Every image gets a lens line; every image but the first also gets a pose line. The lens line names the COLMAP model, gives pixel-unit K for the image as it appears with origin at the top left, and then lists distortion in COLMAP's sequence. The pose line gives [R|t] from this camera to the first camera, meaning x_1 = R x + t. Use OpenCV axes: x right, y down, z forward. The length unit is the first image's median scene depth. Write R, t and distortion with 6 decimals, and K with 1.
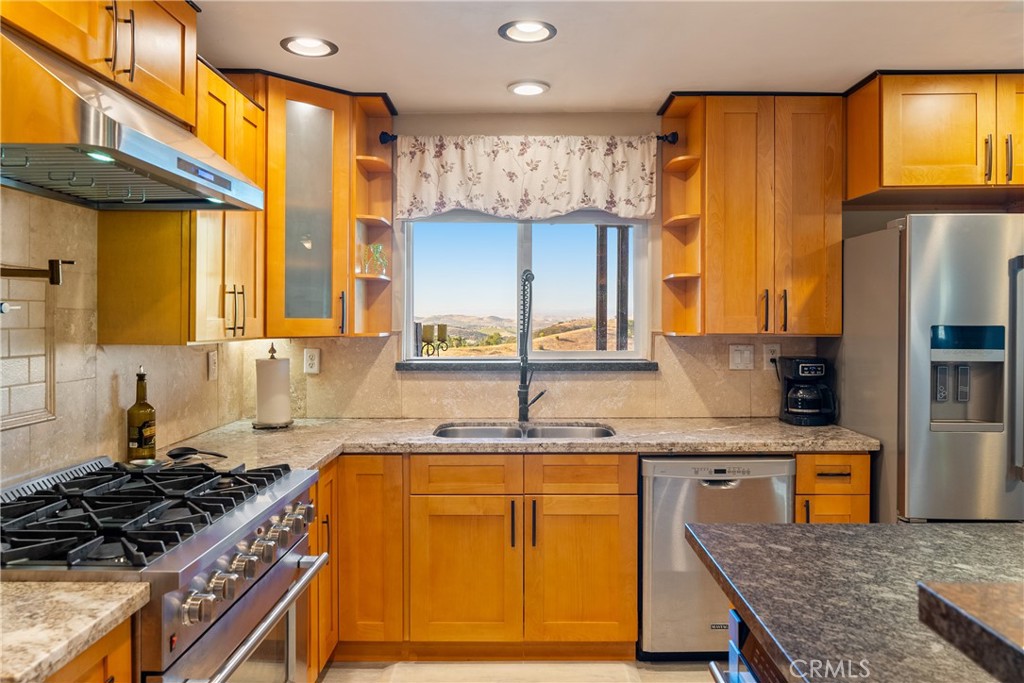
lens RADIAL K [[728.3, 0, 512.8], [0, 728.3, 318.1], [0, 0, 1]] dist [0.000969, 0.000905]
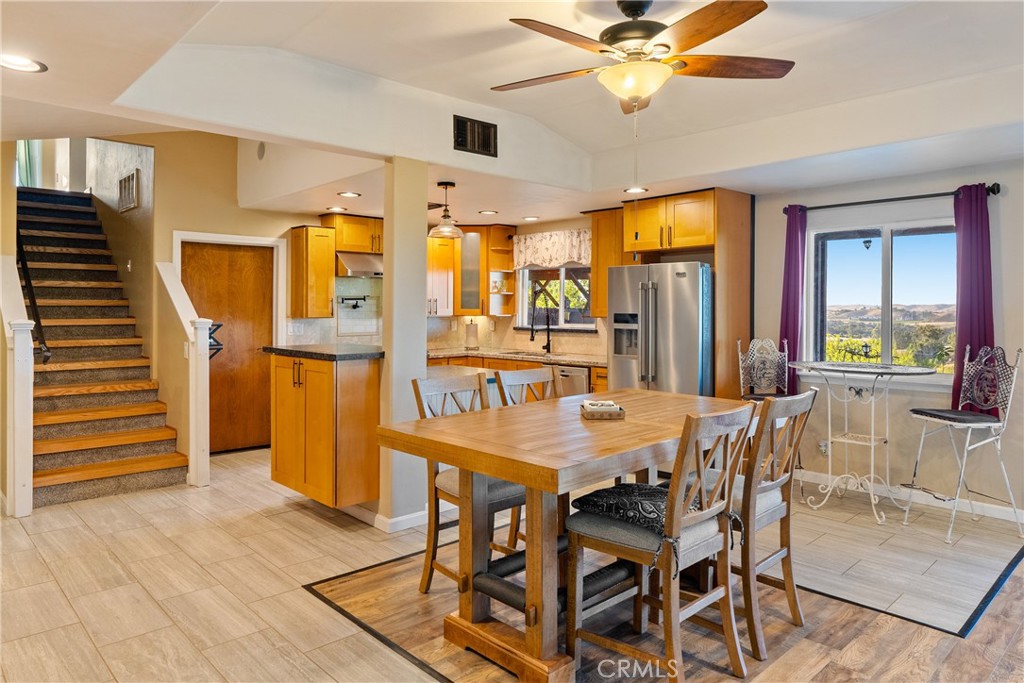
lens RADIAL K [[663.3, 0, 512.2], [0, 663.3, 305.9], [0, 0, 1]] dist [-0.001343, -0.000623]
pose [[0.697155, 0.000960, -0.716920, 1.597535], [-0.001631, 0.999999, -0.000247, -0.010720], [0.716919, 0.001342, 0.697155, -0.637278]]
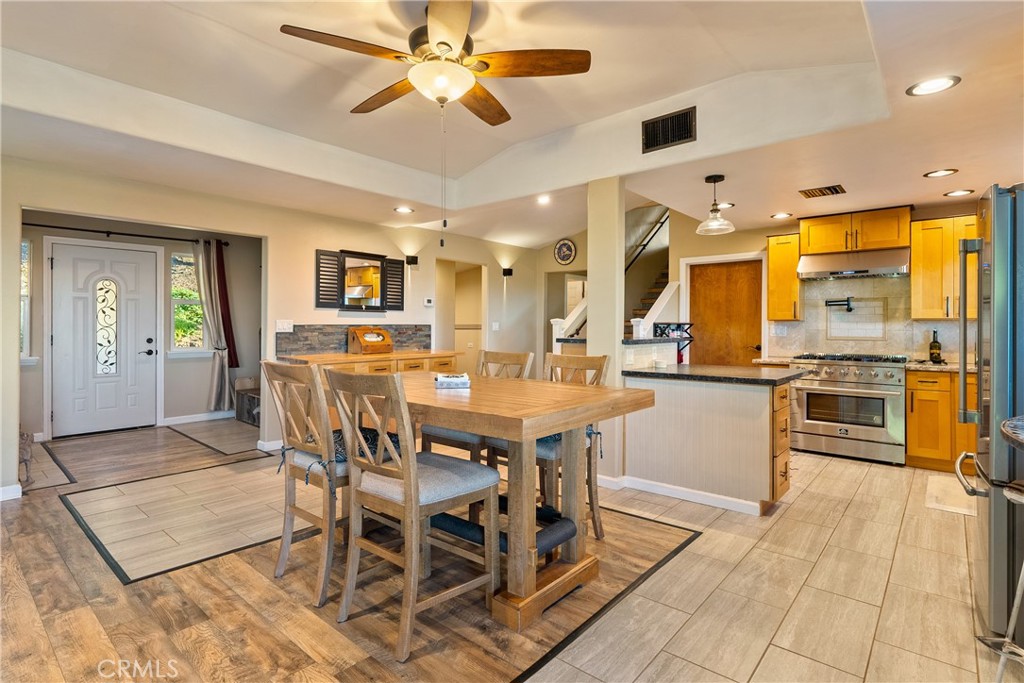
lens RADIAL K [[508.5, 0, 510.3], [0, 508.5, 326.0], [0, 0, 1]] dist [-0.002182, 0.000351]
pose [[-0.645483, -0.001945, -0.763772, 1.581251], [-0.004831, 0.999987, 0.001537, 0.048858], [0.763760, 0.004682, -0.645484, 0.792837]]
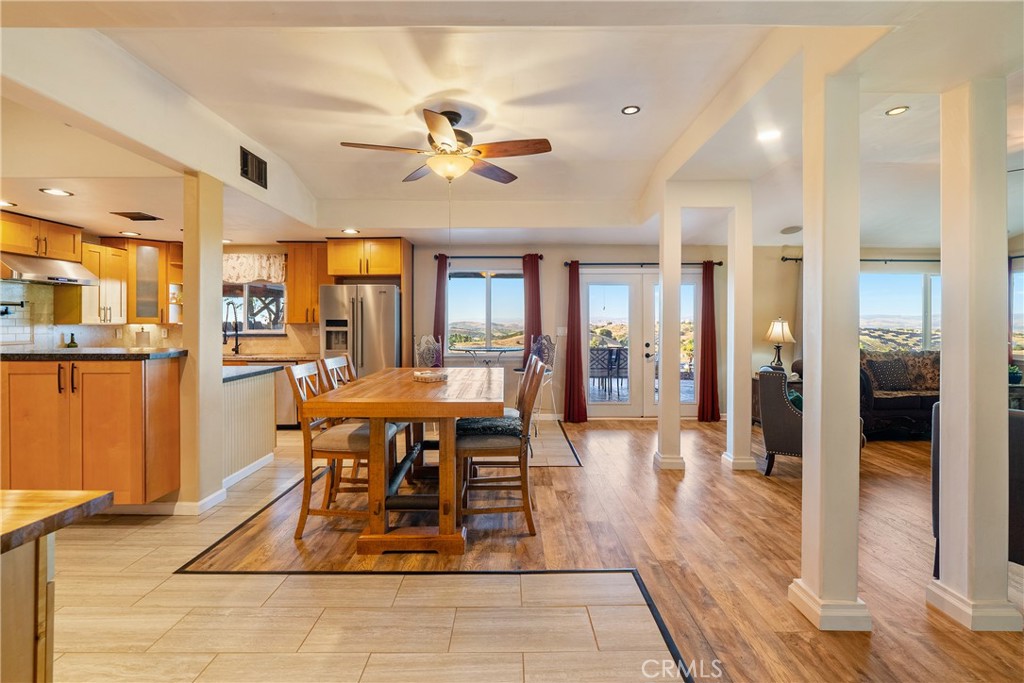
lens RADIAL K [[468.4, 0, 513.0], [0, 468.4, 326.5], [0, 0, 1]] dist [-0.000807, 0.000158]
pose [[0.999838, 0.000517, 0.017988, 1.150108], [-0.000626, 0.999982, 0.006025, 0.023735], [-0.017985, -0.006035, 0.999820, -0.923318]]
